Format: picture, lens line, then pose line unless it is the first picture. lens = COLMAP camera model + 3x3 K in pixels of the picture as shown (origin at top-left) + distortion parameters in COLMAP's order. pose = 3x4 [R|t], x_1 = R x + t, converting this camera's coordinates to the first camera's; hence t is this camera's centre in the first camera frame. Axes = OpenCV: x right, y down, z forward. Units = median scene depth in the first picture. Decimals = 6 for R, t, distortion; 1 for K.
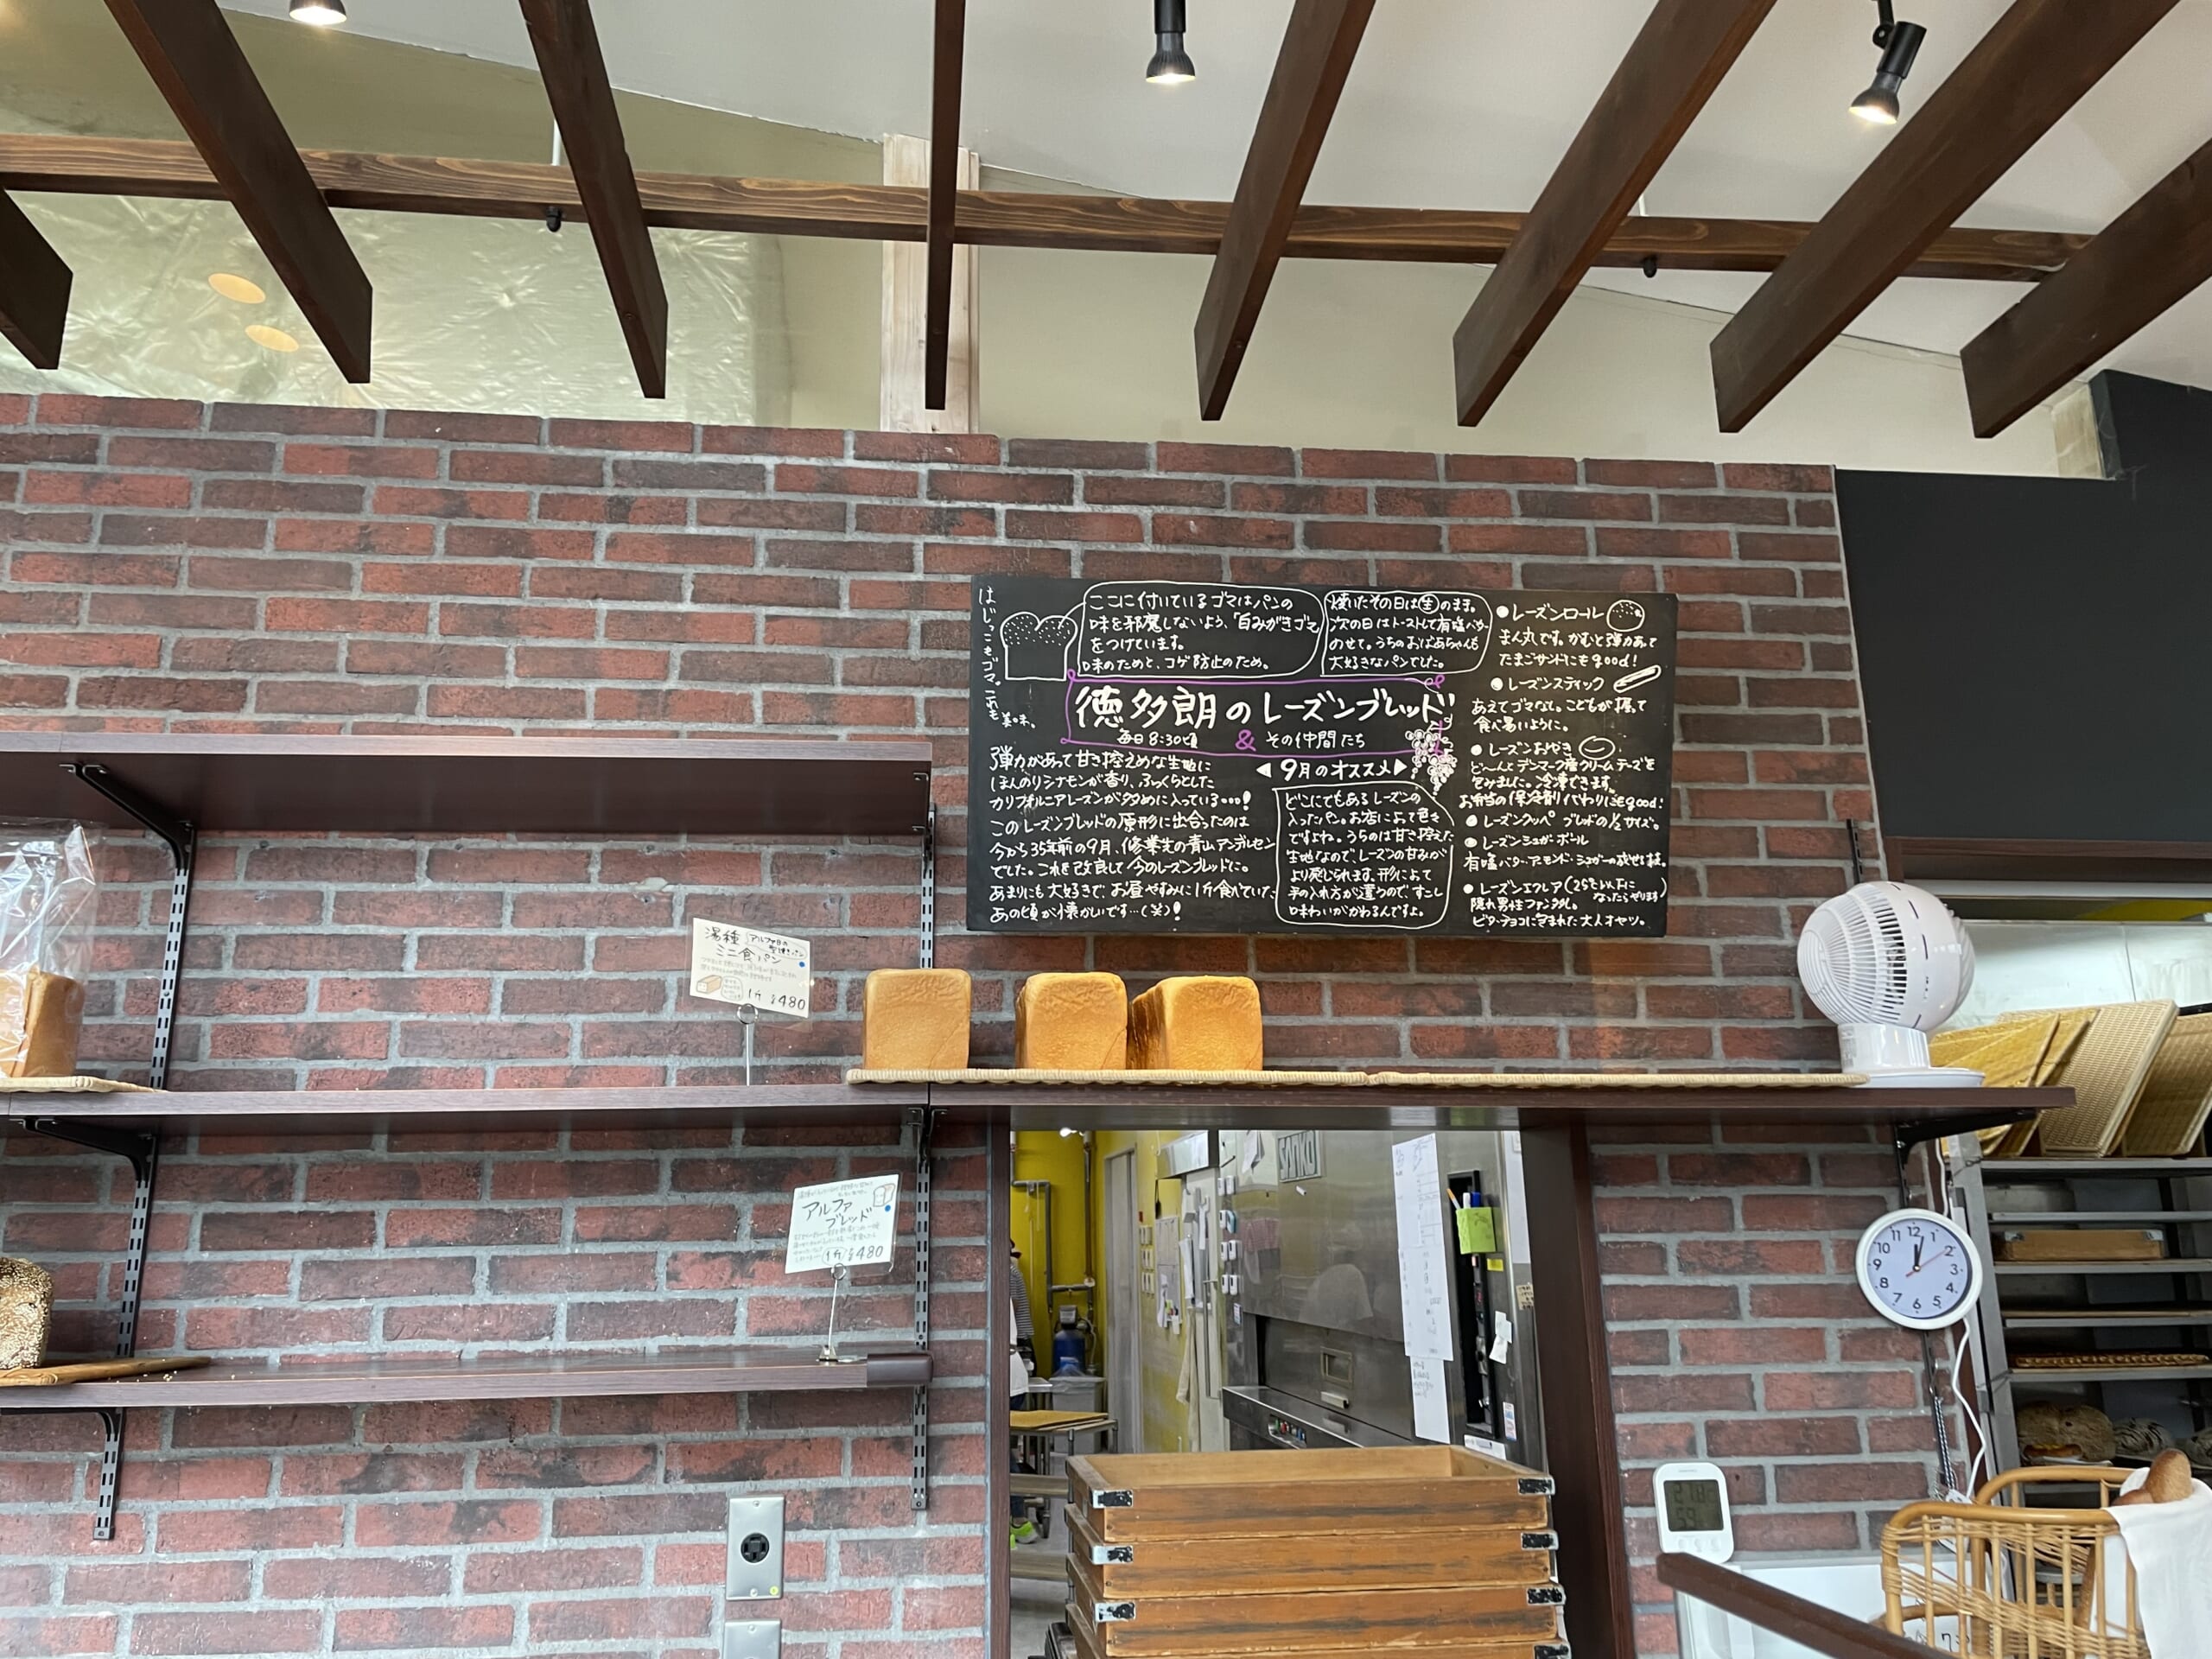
lens RADIAL K [[1673.2, 0, 1101.4], [0, 1673.2, 818.6], [0, 0, 1]] dist [0.056327, -0.068103]
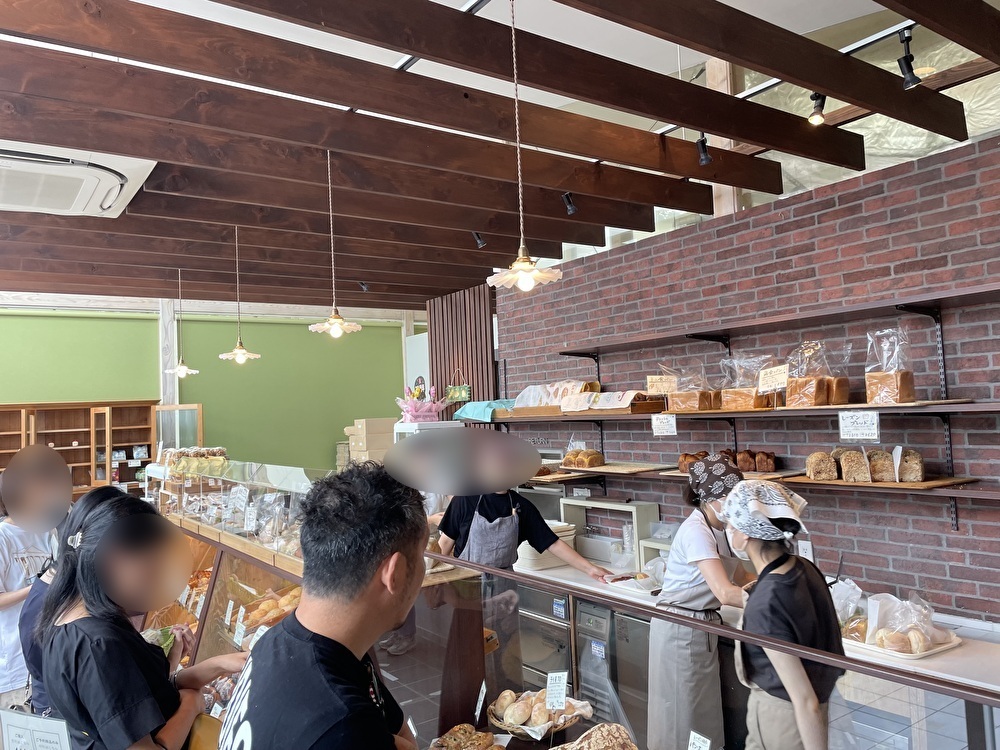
lens RADIAL K [[756.4, 0, 497.7], [0, 756.4, 372.3], [0, 0, 1]] dist [0.056327, -0.068103]
pose [[0.470408, -0.057374, -0.880582, 0.294060], [0.253112, 0.964727, 0.072356, -0.186647], [0.845370, -0.256922, 0.468338, -0.340852]]
